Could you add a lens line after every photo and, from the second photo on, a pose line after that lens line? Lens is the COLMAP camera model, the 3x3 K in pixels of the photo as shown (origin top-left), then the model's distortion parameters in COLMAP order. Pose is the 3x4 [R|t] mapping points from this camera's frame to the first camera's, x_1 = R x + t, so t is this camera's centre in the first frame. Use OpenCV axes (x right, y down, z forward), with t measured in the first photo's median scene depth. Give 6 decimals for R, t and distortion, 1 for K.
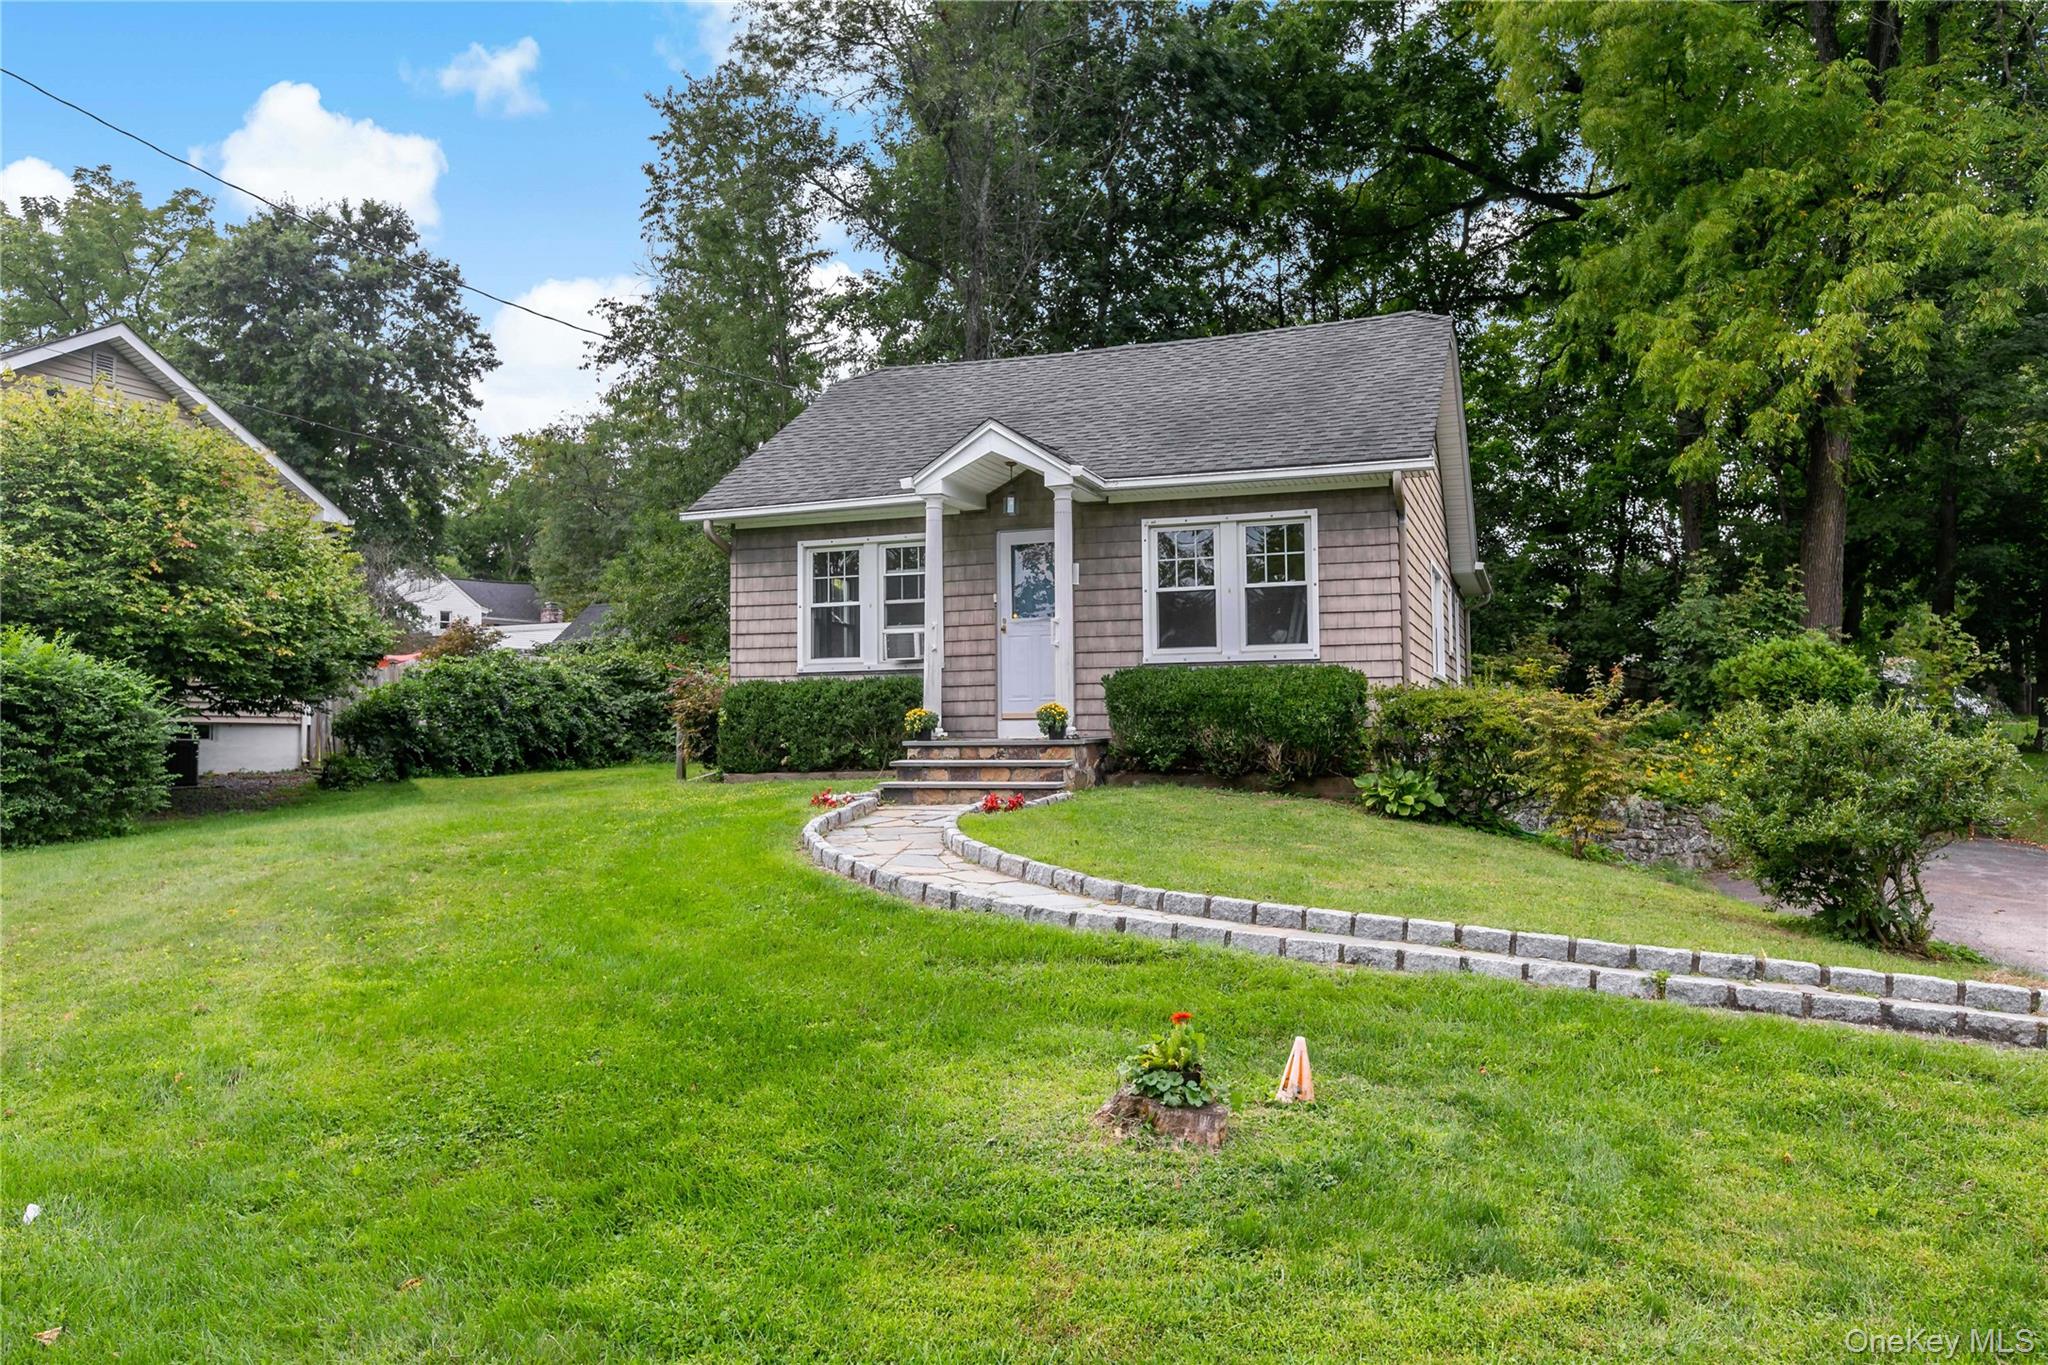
lens RADIAL K [[1484.7, 0, 1023.6], [0, 1484.7, 465.4], [0, 0, 1]] dist [0.001204, 0.001183]
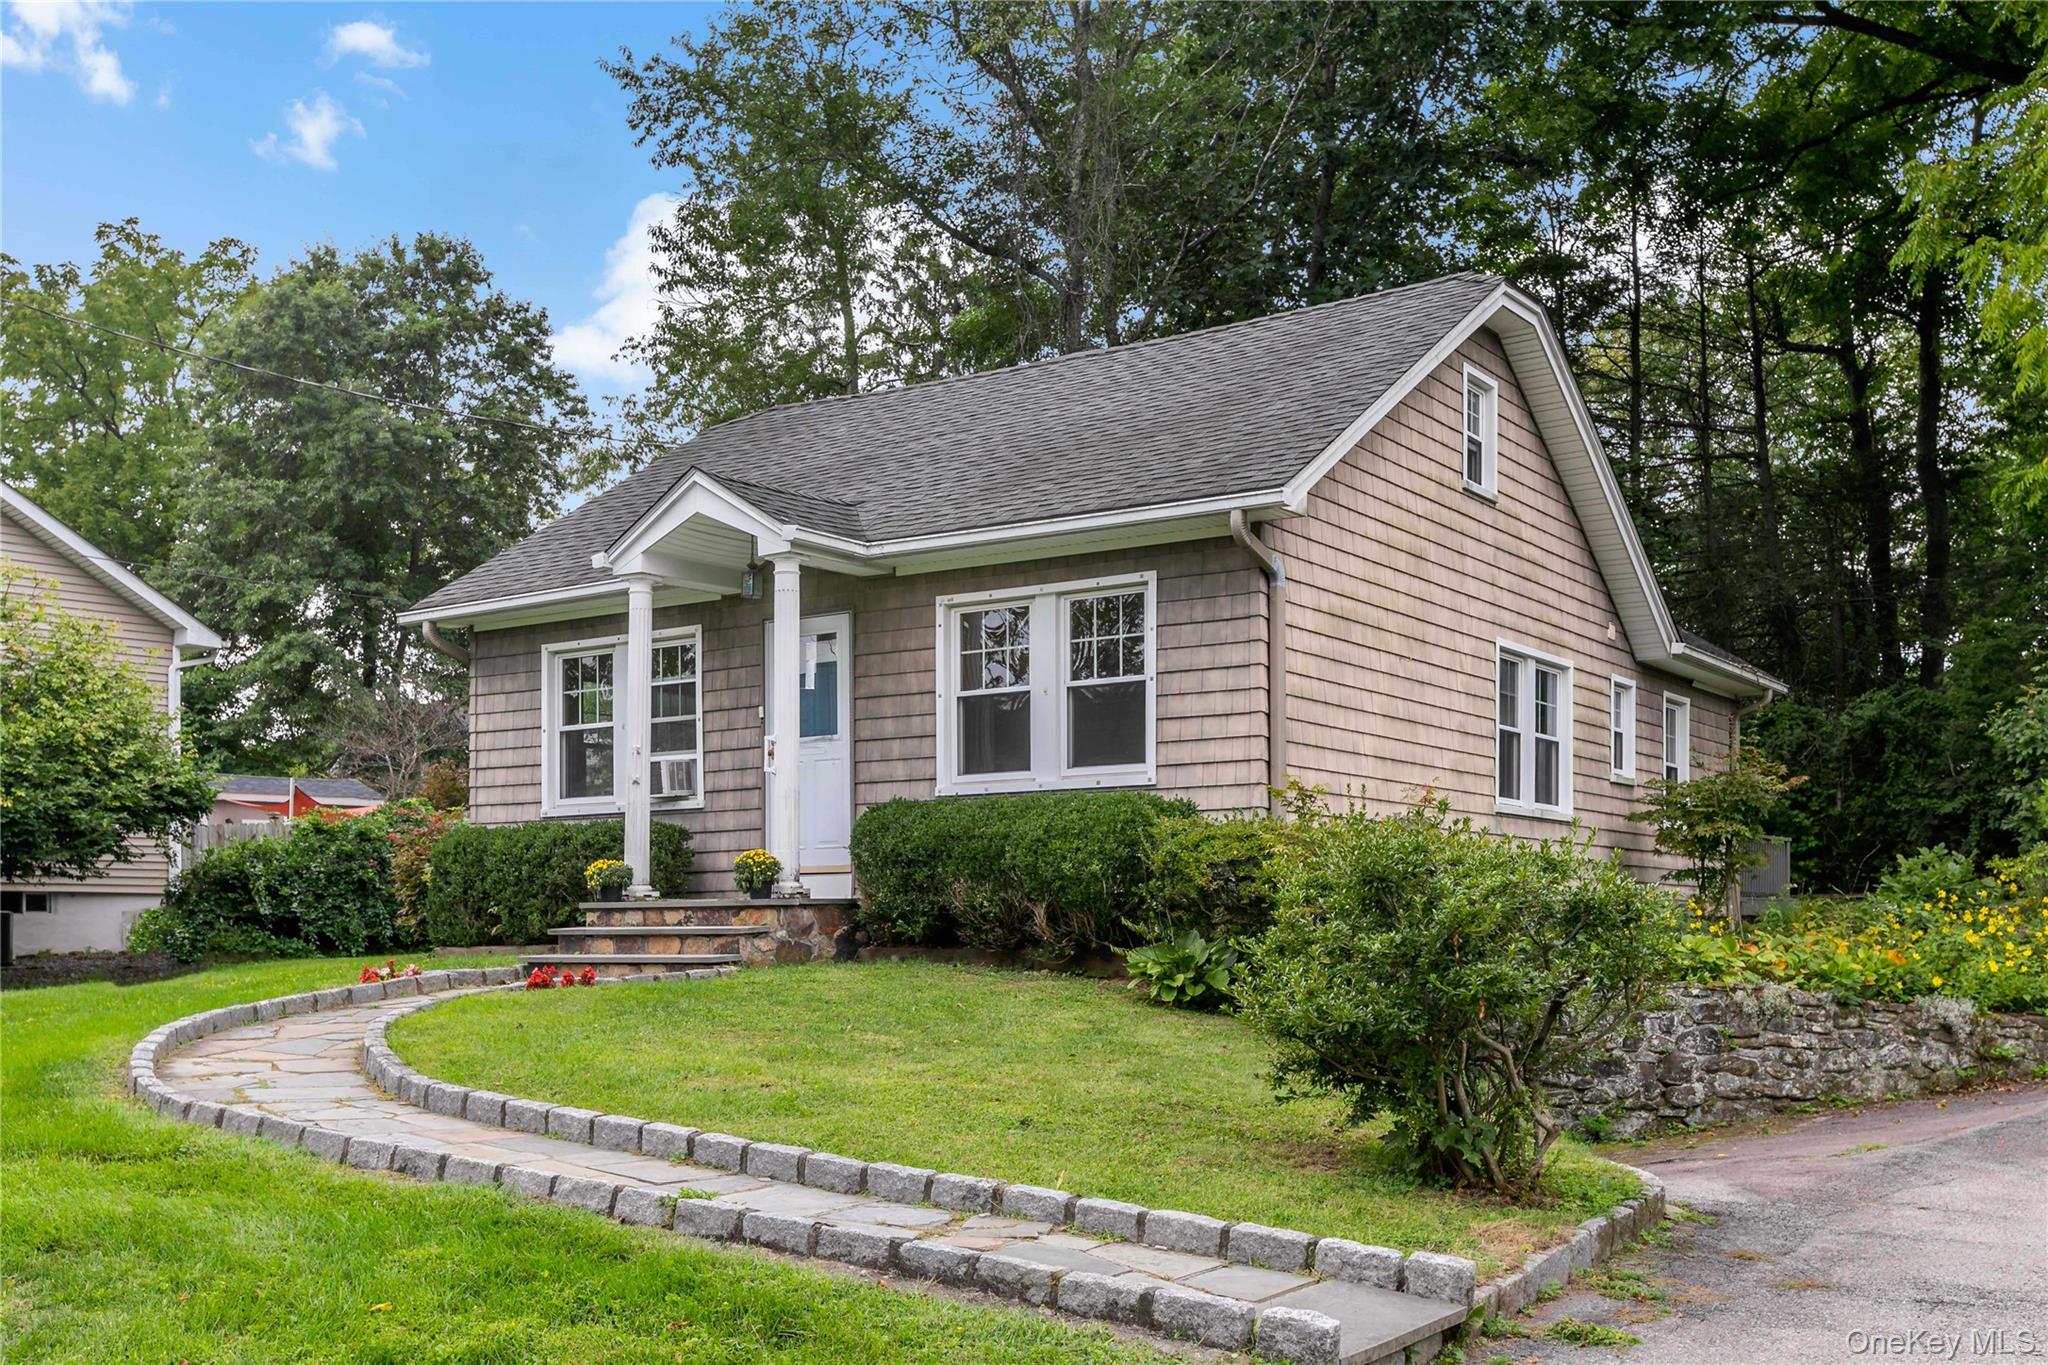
lens RADIAL K [[2062.0, 0, 1024.0], [0, 2062.0, 682.5], [0, 0, 1]] dist [-0.011652, 0.012224]
pose [[0.969516, -0.031296, -0.243021, 0.358081], [0.047098, 0.997117, 0.059489, 0.020355], [0.240459, -0.069122, 0.968195, 0.043213]]
